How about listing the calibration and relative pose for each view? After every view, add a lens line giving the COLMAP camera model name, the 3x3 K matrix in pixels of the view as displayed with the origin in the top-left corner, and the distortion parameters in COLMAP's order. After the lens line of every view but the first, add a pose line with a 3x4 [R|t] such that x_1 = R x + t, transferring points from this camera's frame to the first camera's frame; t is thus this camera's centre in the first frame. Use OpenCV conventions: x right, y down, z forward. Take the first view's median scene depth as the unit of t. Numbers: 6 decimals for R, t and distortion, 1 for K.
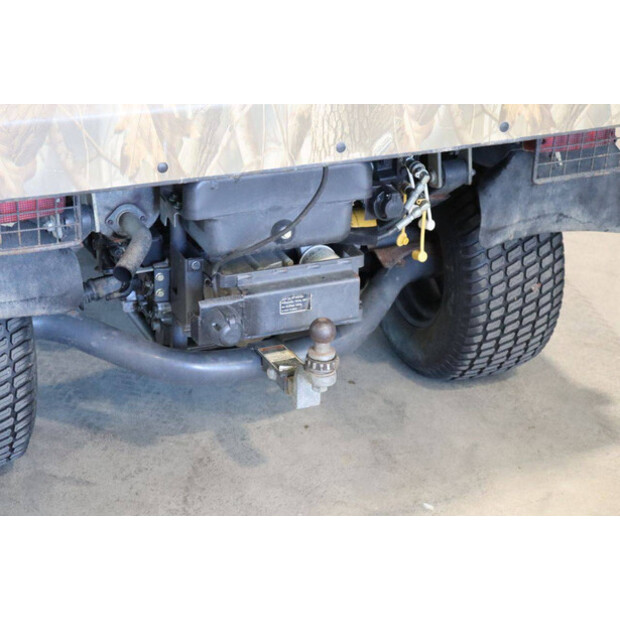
lens RADIAL K [[1447.5, 0, 311.6], [0, 1447.5, 293.5], [0, 0, 1]] dist [0.383621, 0.000000]
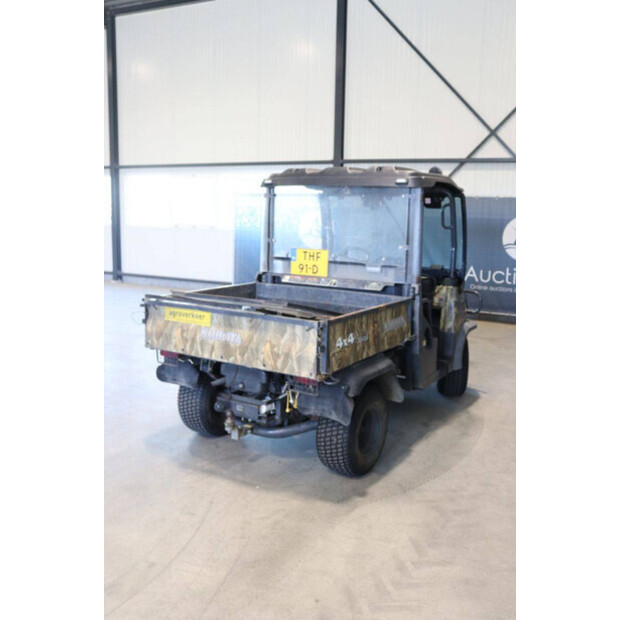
lens RADIAL K [[605.6, 0, 308.1], [0, 605.6, 308.1], [0, 0, 1]] dist [-0.078362, 0.000000]
pose [[0.564543, 0.122795, -0.816218, 1.121112], [-0.339385, 0.935946, -0.093931, -0.123189], [0.752402, 0.330040, 0.570057, 0.235811]]
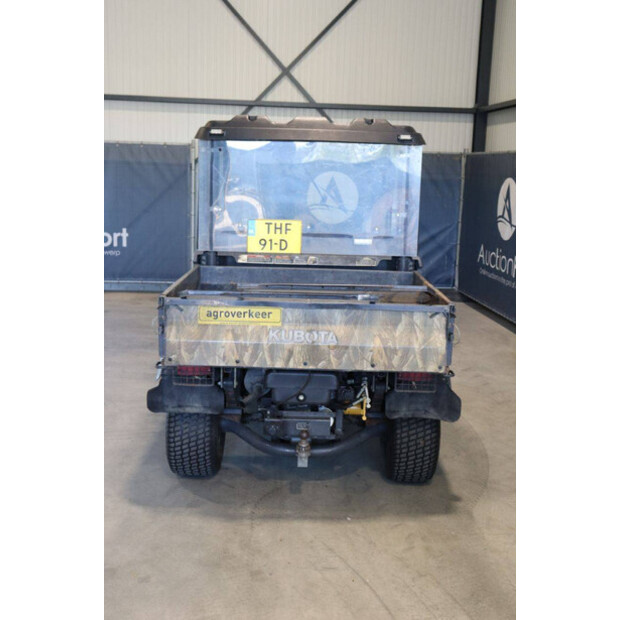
lens RADIAL K [[767.6, 0, 306.8], [0, 767.6, 304.8], [0, 0, 1]] dist [0.029044, 0.000000]
pose [[0.916828, 0.075968, -0.391990, 0.495270], [-0.170349, 0.962324, -0.211931, 0.085144], [0.361121, 0.261079, 0.895226, -0.281491]]
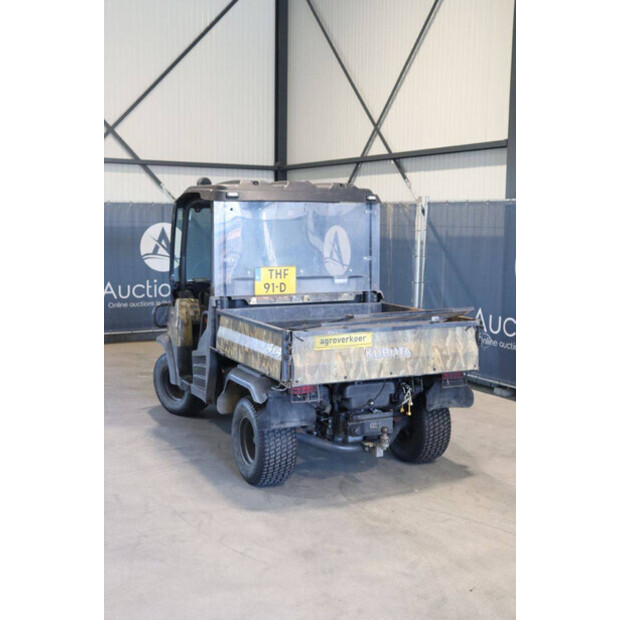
lens RADIAL K [[767.6, 0, 310.4], [0, 767.6, 310.0], [0, 0, 1]] dist [0.029044, 0.000000]
pose [[0.999224, -0.015128, 0.036361, -0.208164], [0.025151, 0.955597, -0.293602, 0.256339], [-0.030305, 0.294289, 0.955236, -0.724578]]
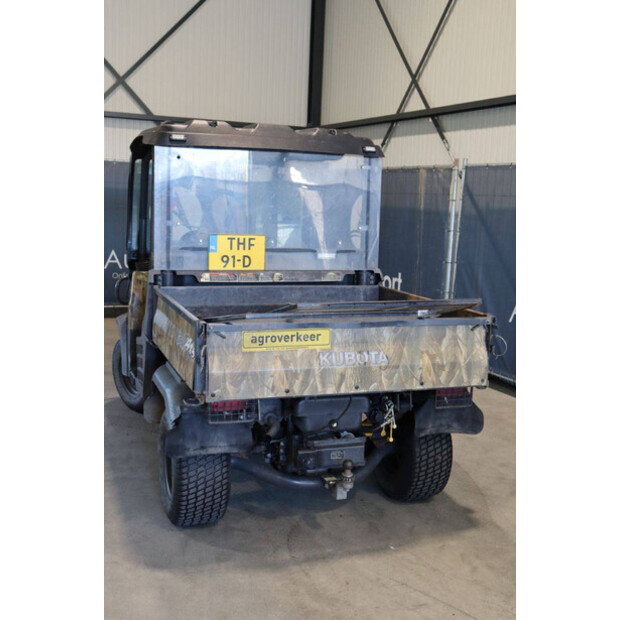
lens RADIAL K [[746.0, 0, 309.2], [0, 746.0, 309.0], [0, 0, 1]] dist [0.023642, 0.000000]
pose [[0.997673, 0.025664, -0.063171, 0.013720], [-0.041436, 0.963963, -0.262791, 0.097320], [0.054150, 0.264797, 0.962783, -0.256341]]
